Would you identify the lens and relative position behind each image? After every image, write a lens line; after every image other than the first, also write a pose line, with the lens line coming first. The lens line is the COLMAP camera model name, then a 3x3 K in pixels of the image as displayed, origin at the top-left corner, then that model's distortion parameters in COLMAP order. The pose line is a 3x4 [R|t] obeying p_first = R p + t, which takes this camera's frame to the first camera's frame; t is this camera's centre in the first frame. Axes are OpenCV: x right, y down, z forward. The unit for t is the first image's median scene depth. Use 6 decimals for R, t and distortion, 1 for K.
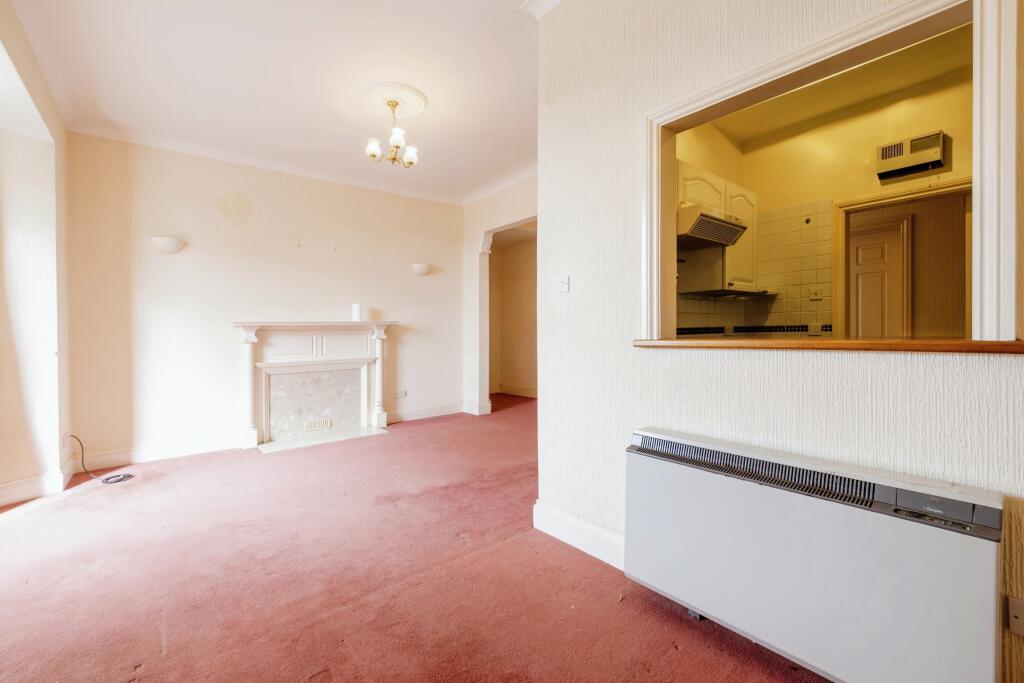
lens RADIAL K [[433.3, 0, 514.6], [0, 433.3, 333.1], [0, 0, 1]] dist [-0.000933, -0.000310]
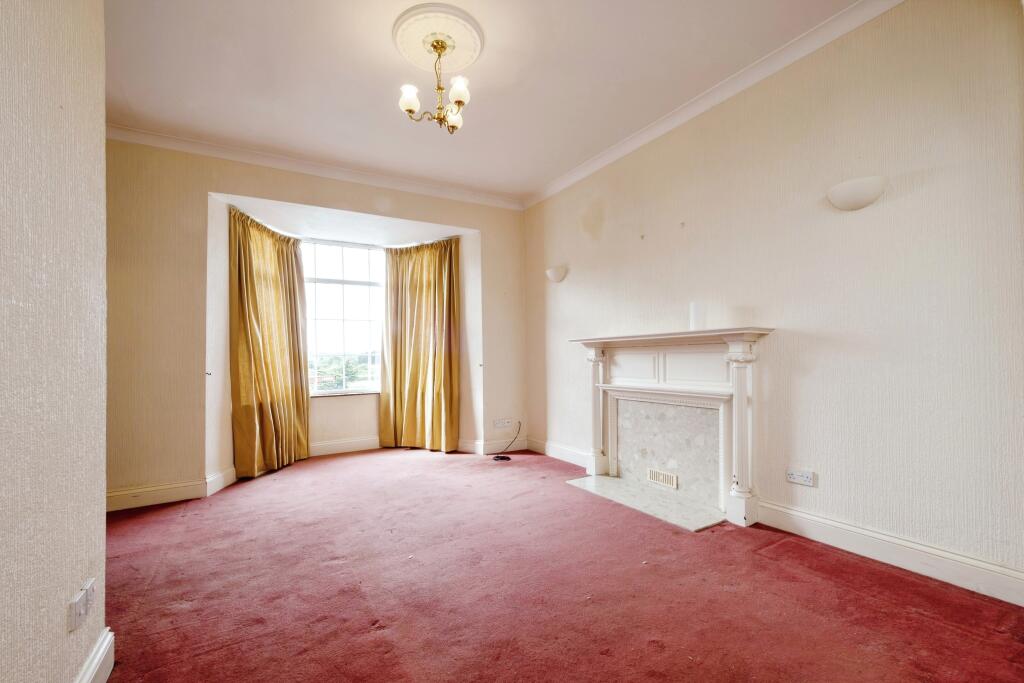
lens RADIAL K [[422.3, 0, 501.0], [0, 422.3, 355.6], [0, 0, 1]] dist [-0.000796, -0.000236]
pose [[-0.191687, 0.001987, -0.981454, 0.289364], [0.005598, 0.999984, 0.000931, 0.007955], [0.981440, -0.005315, -0.191695, 0.906499]]
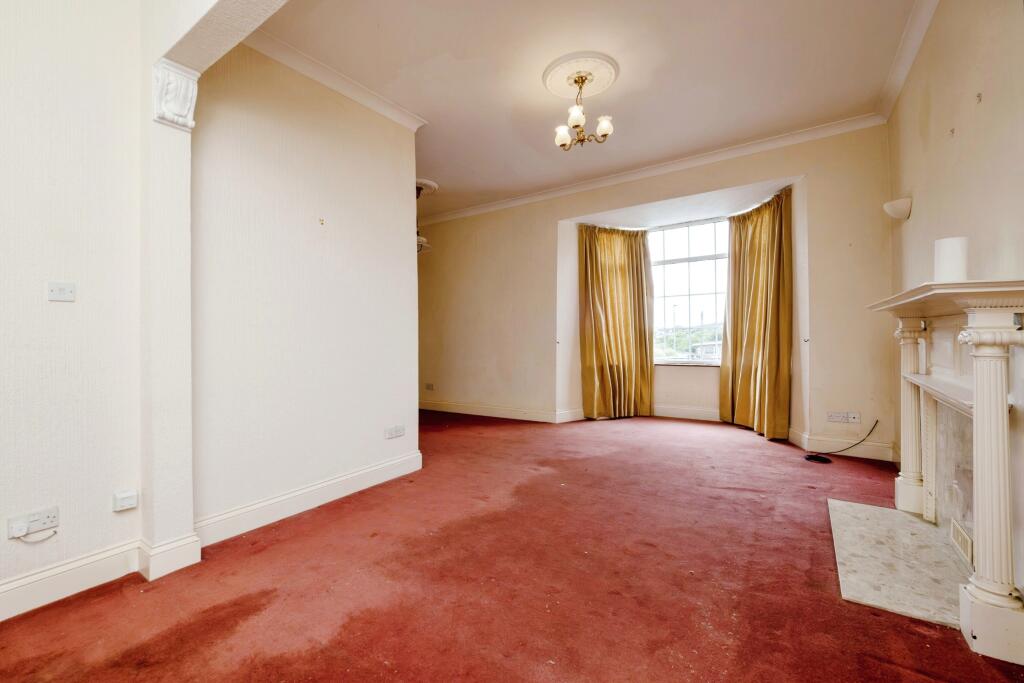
lens RADIAL K [[433.3, 0, 514.6], [0, 433.3, 333.1], [0, 0, 1]] dist [-0.000933, -0.000310]
pose [[-0.963924, 0.016349, -0.265676, 0.084011], [0.014591, 0.999857, 0.008588, 0.001525], [0.265778, 0.004401, -0.964024, 1.309890]]
